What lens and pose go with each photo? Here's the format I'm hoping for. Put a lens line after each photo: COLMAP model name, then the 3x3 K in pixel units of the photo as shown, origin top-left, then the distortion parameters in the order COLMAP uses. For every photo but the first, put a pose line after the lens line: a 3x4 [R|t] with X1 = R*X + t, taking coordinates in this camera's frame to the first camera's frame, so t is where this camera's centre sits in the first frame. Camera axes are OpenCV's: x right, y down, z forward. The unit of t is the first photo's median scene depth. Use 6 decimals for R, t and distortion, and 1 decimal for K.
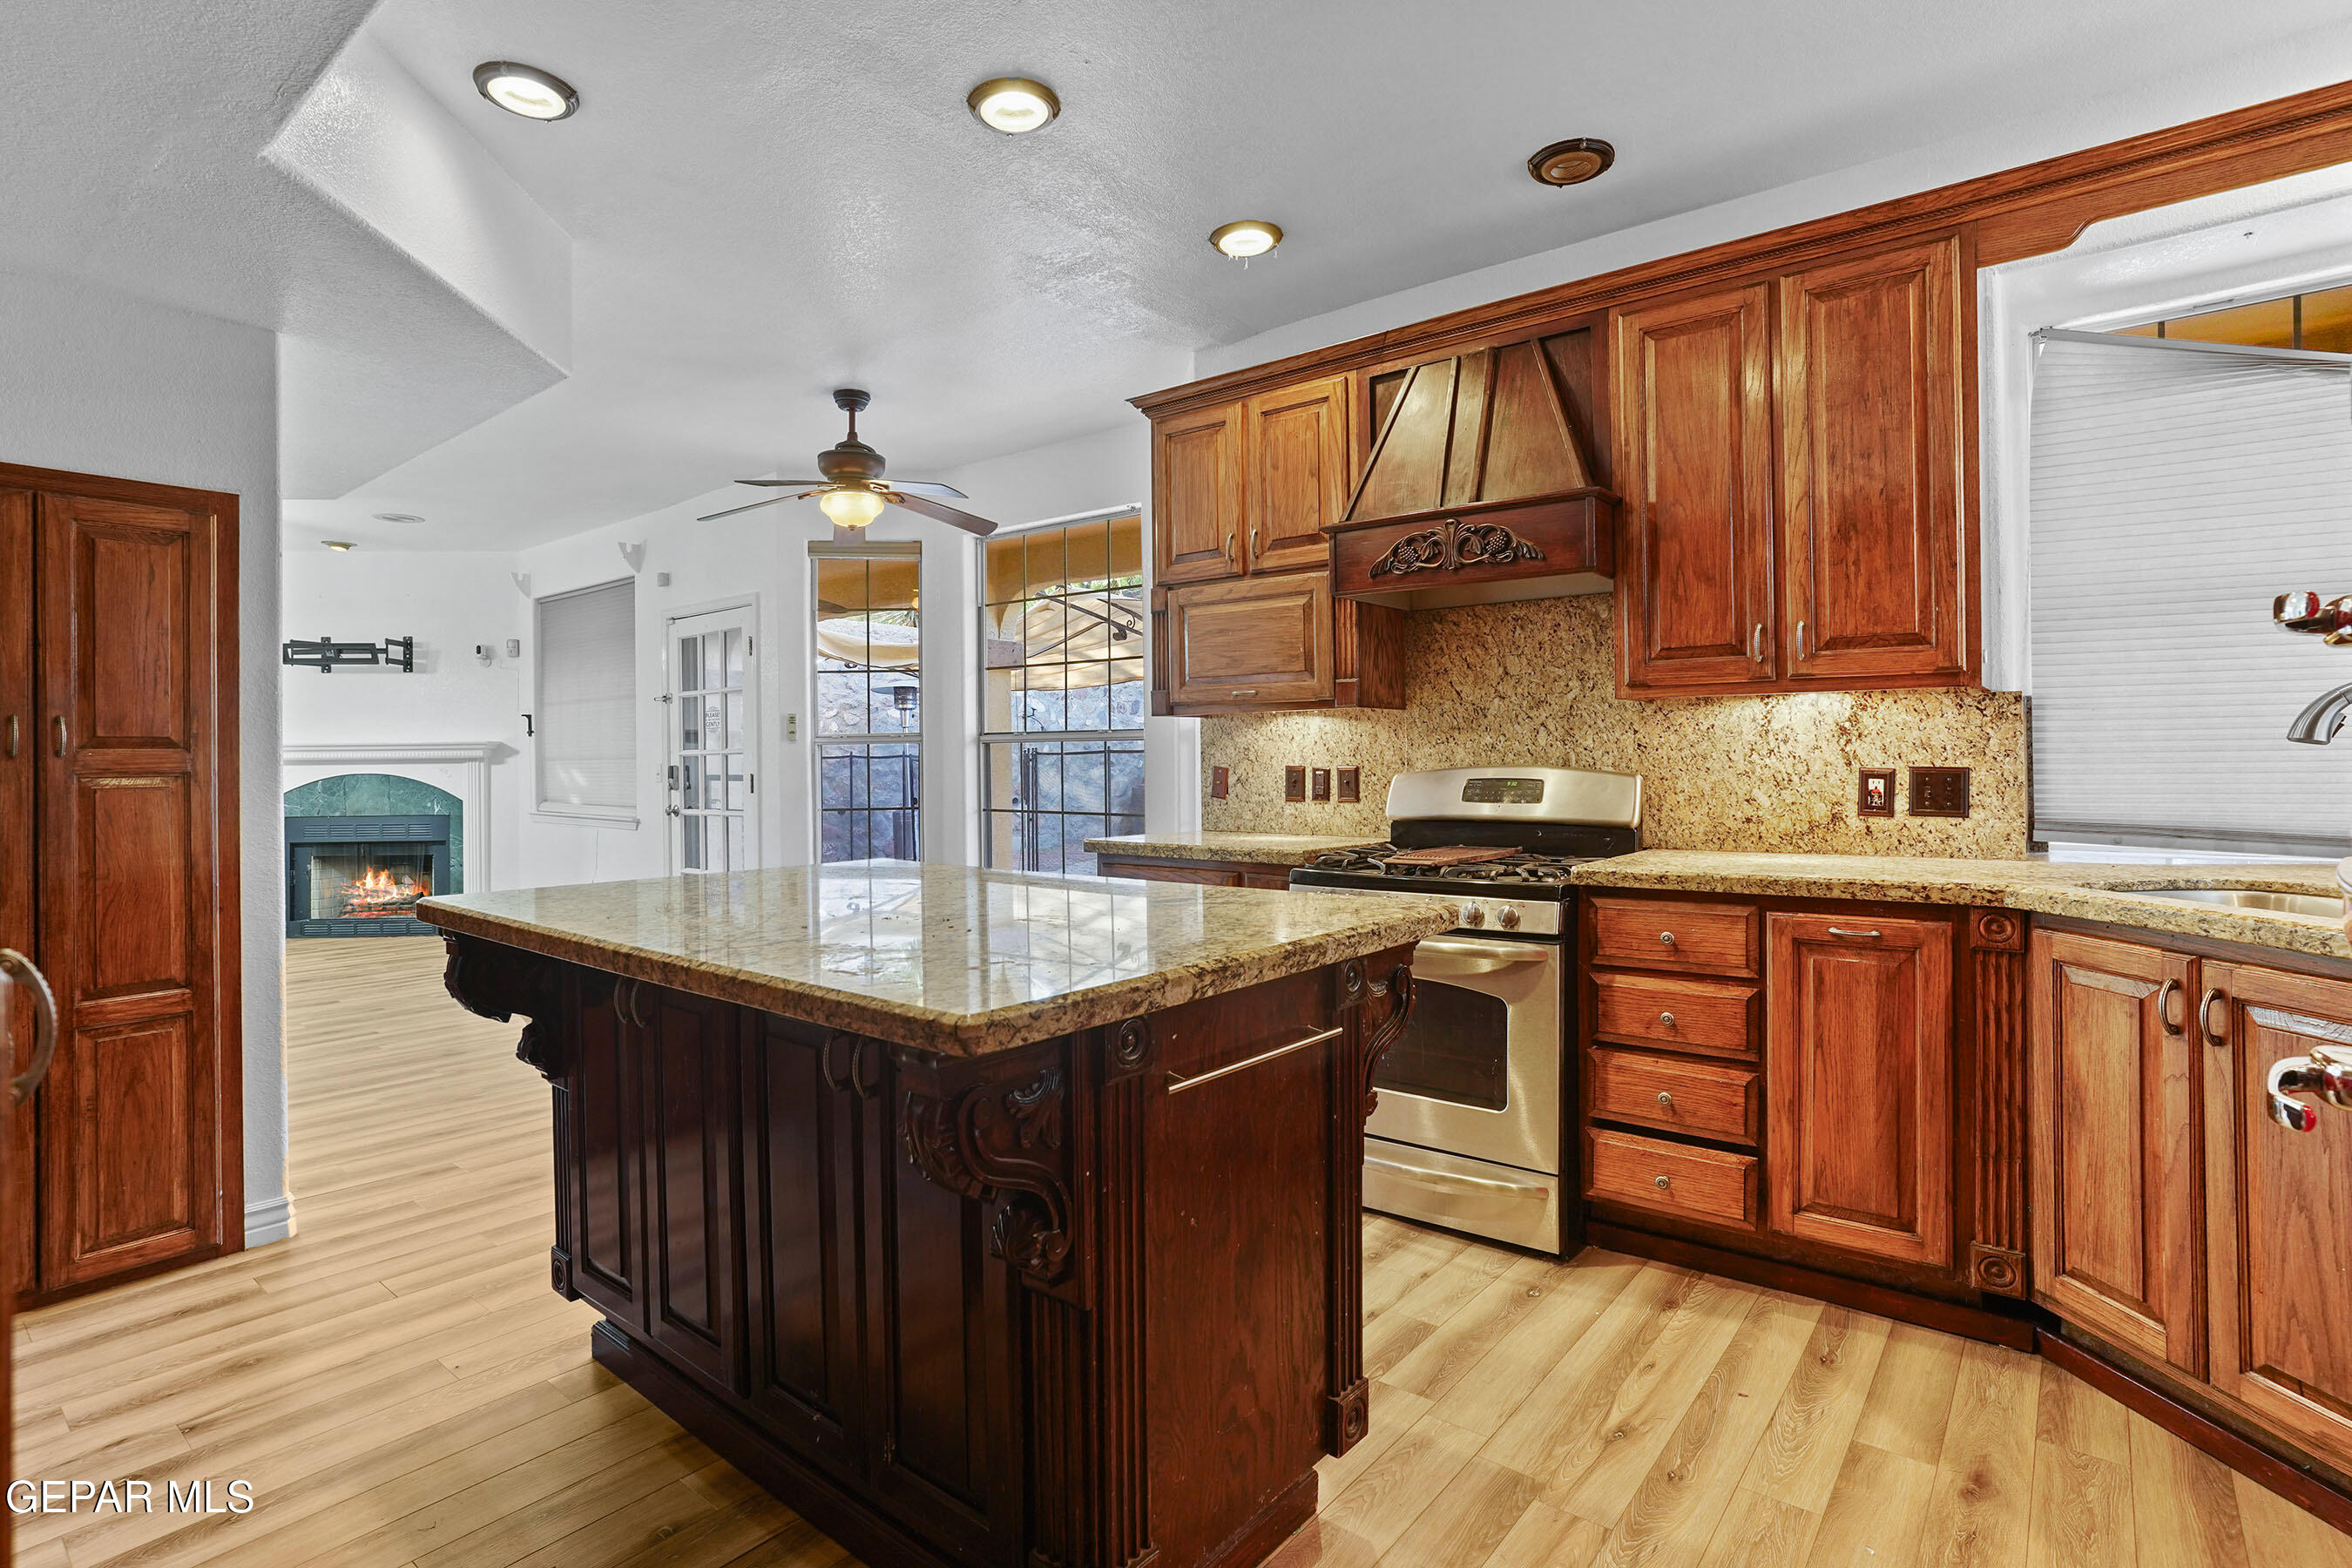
lens RADIAL K [[1157.8, 0, 1158.8], [0, 1157.8, 742.7], [0, 0, 1]] dist [-0.070319, 0.038982]
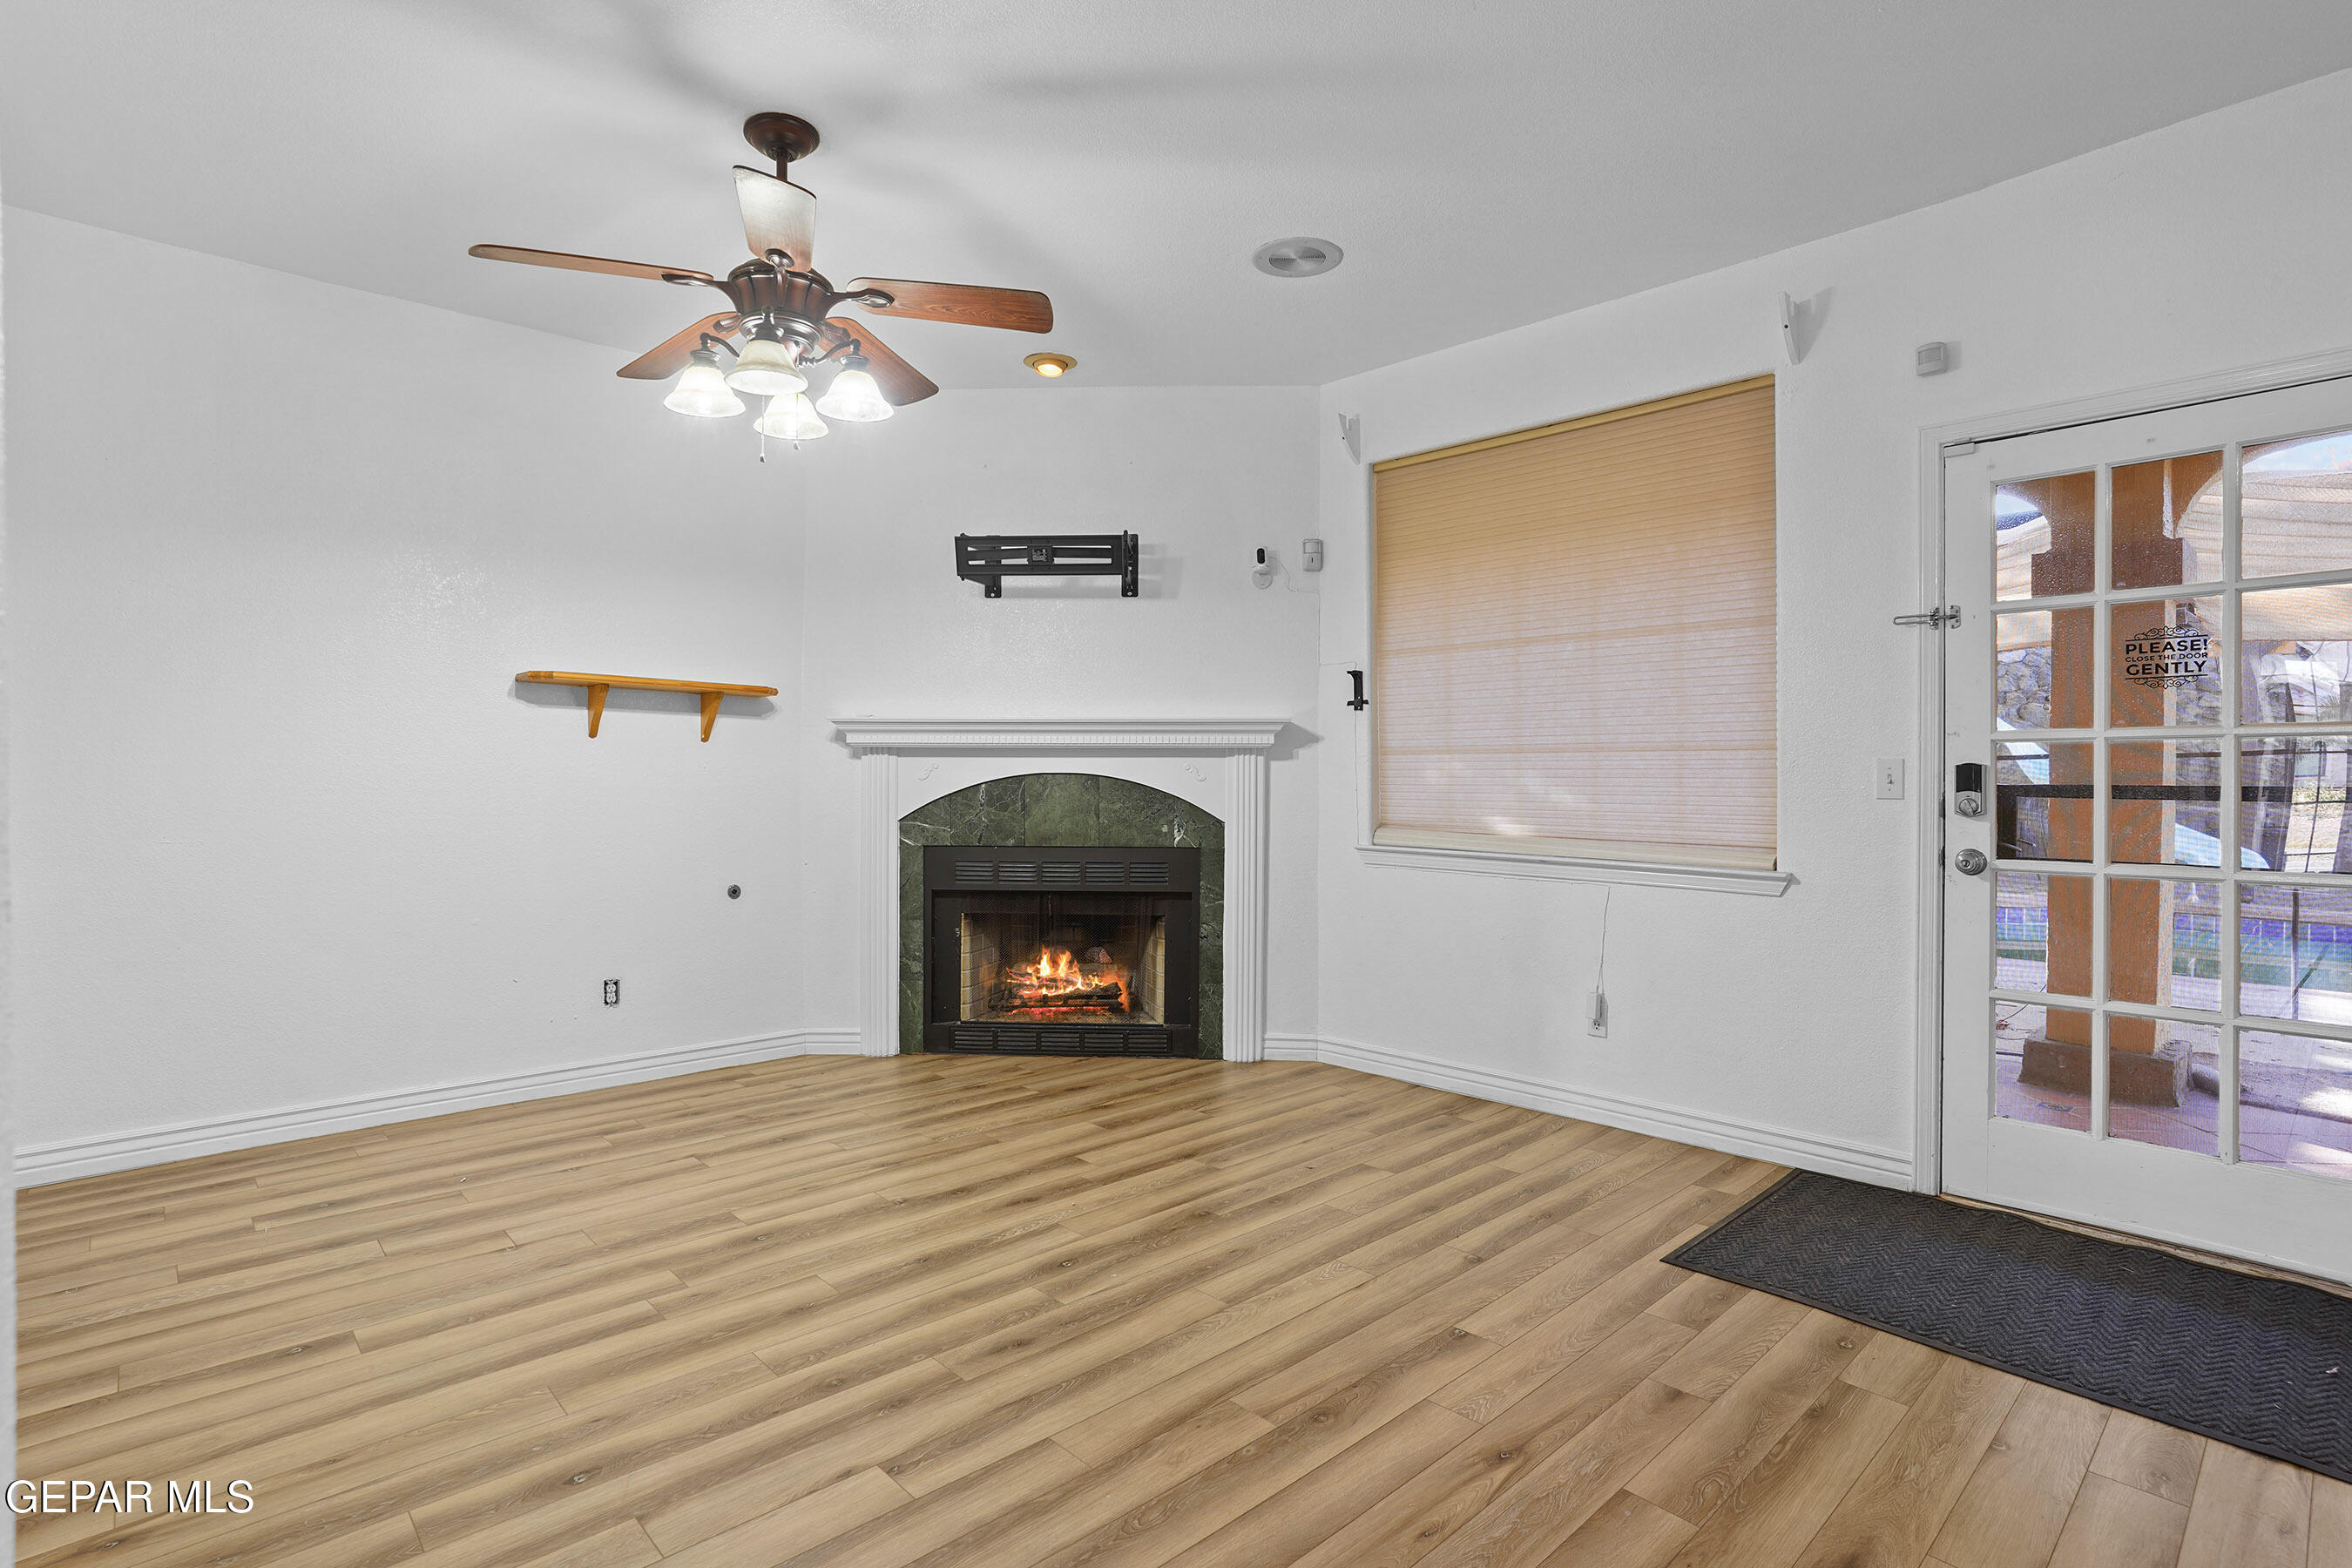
lens RADIAL K [[1154.2, 0, 1161.6], [0, 1154.2, 781.6], [0, 0, 1]] dist [-0.070357, 0.038734]
pose [[0.990707, 0.016735, -0.134977, -0.576274], [-0.014014, 0.999679, 0.021091, 0.018967], [0.135287, -0.019003, 0.990624, 0.429748]]
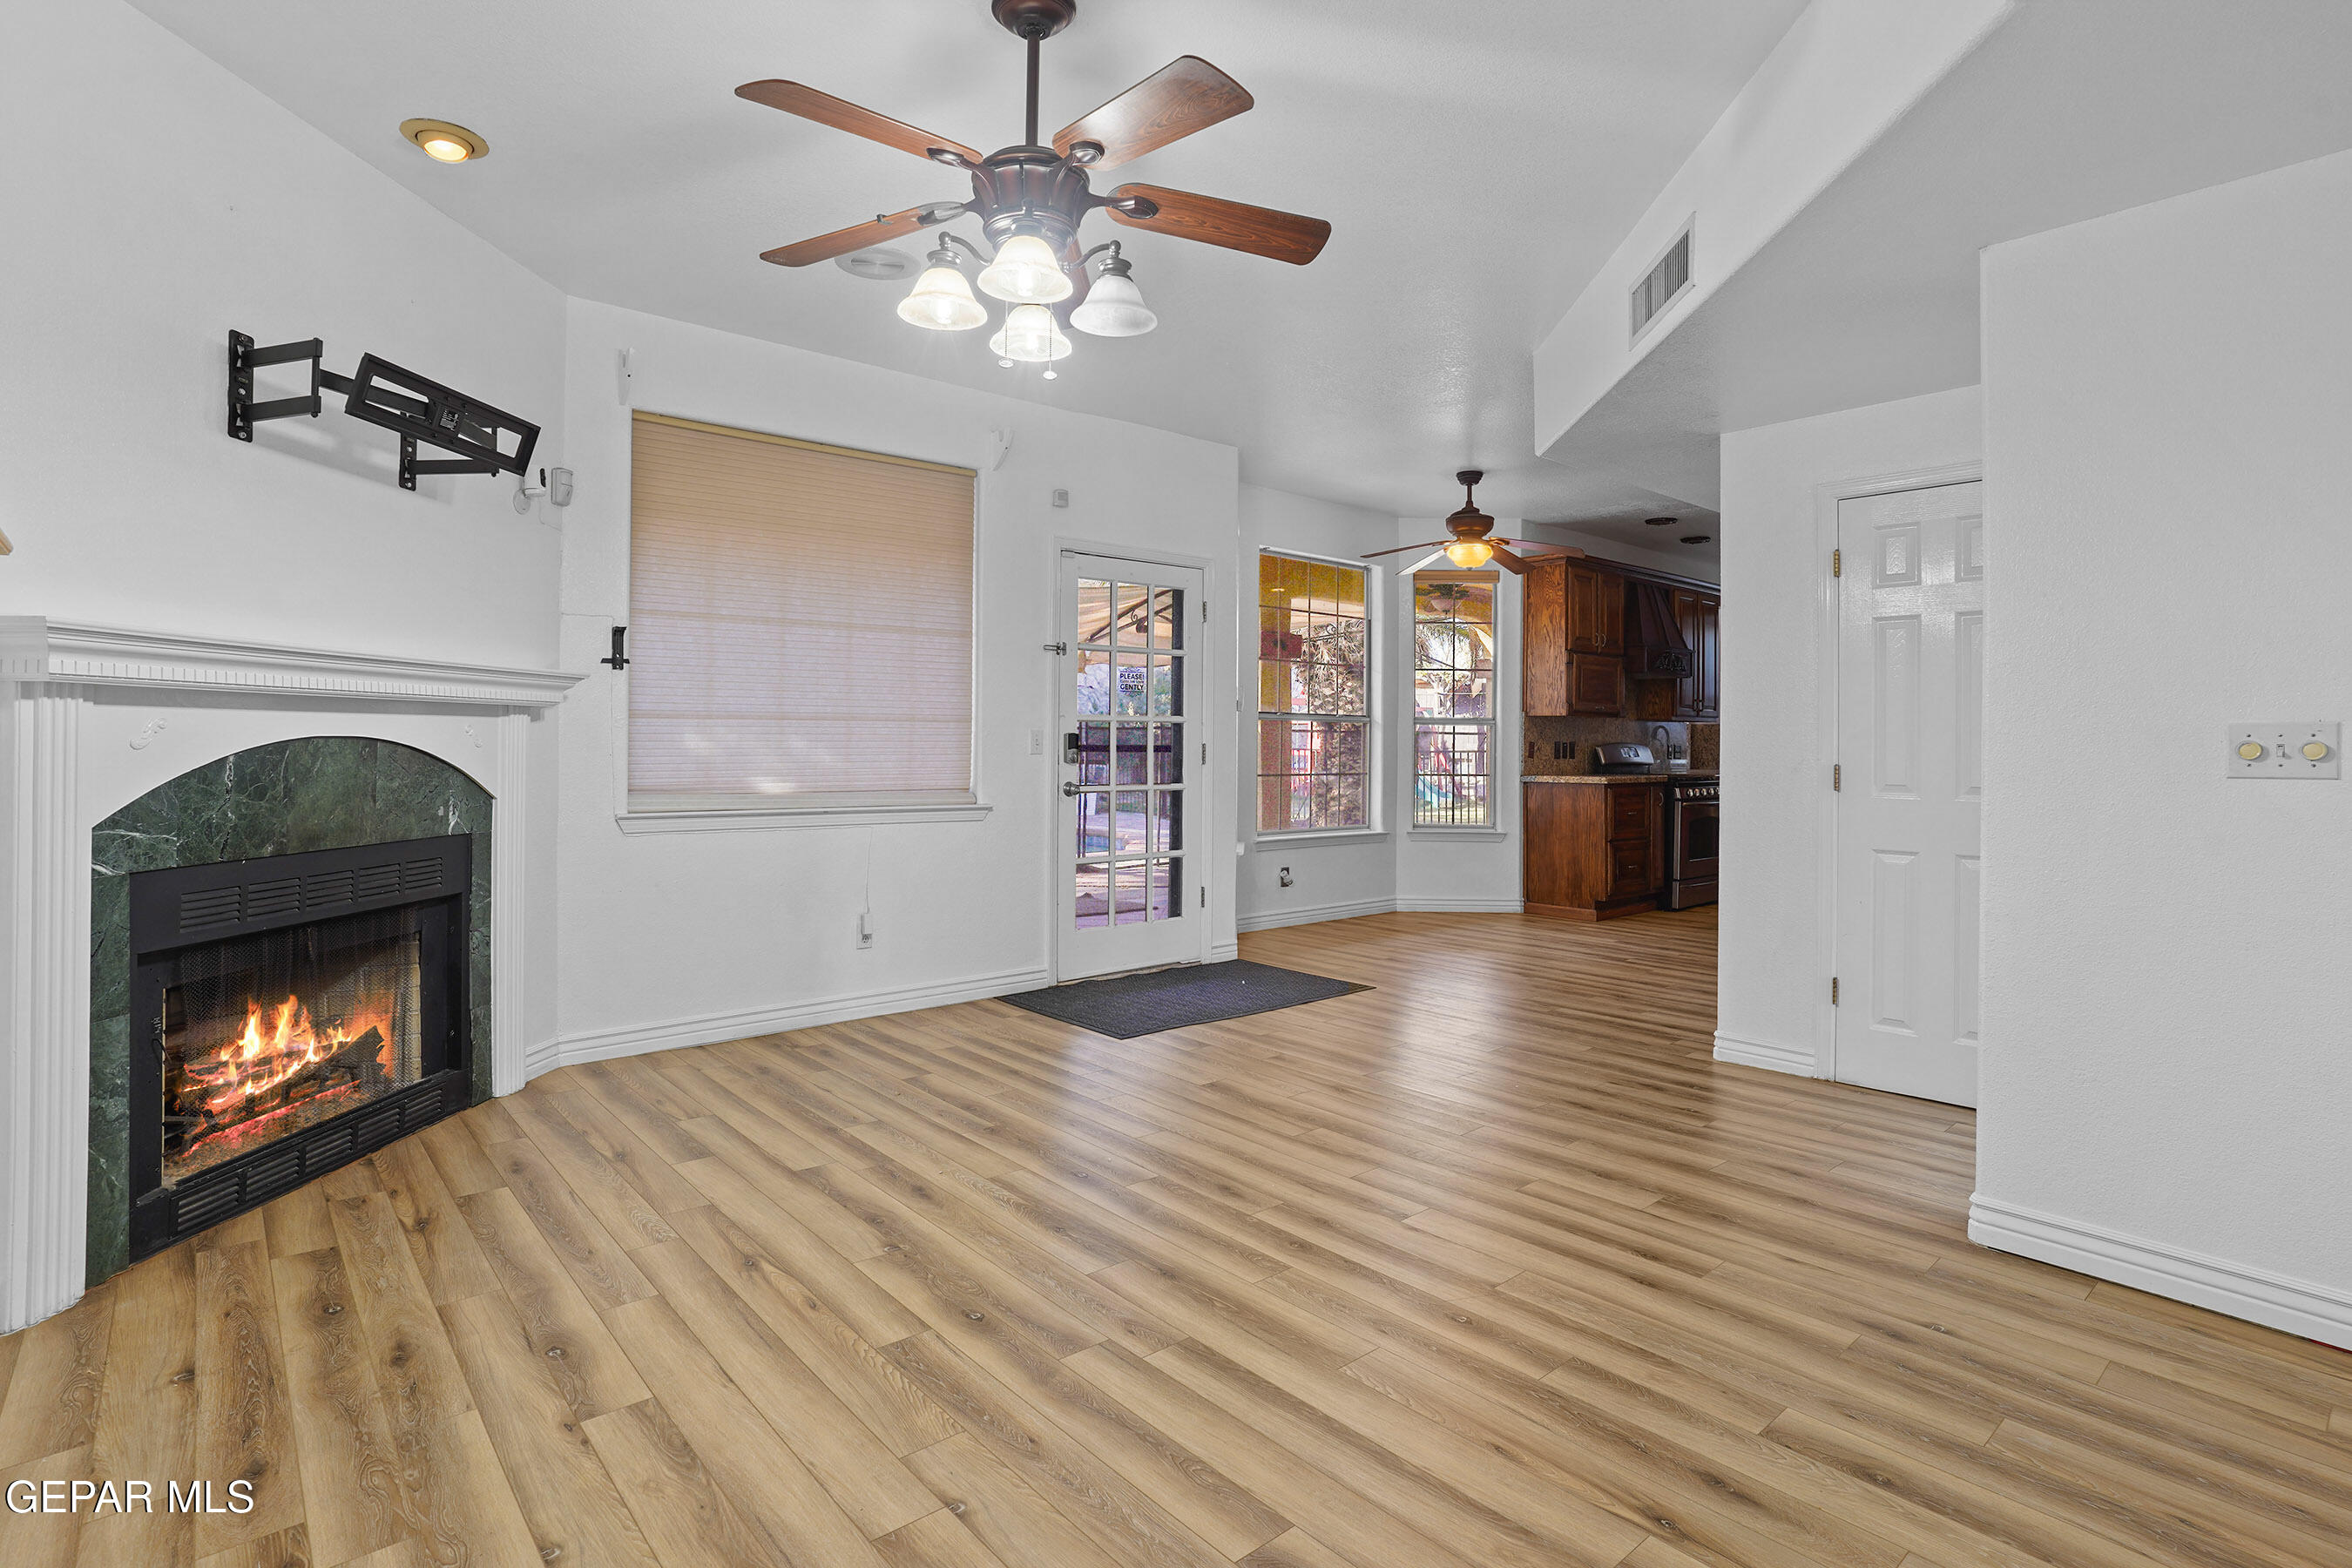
lens RADIAL K [[1157.8, 0, 1158.8], [0, 1157.8, 742.7], [0, 0, 1]] dist [-0.070319, 0.038982]
pose [[0.178280, 0.011107, 0.983917, -1.028399], [-0.021896, 0.999733, -0.007319, 0.026473], [-0.983736, -0.020240, 0.178476, 0.669490]]
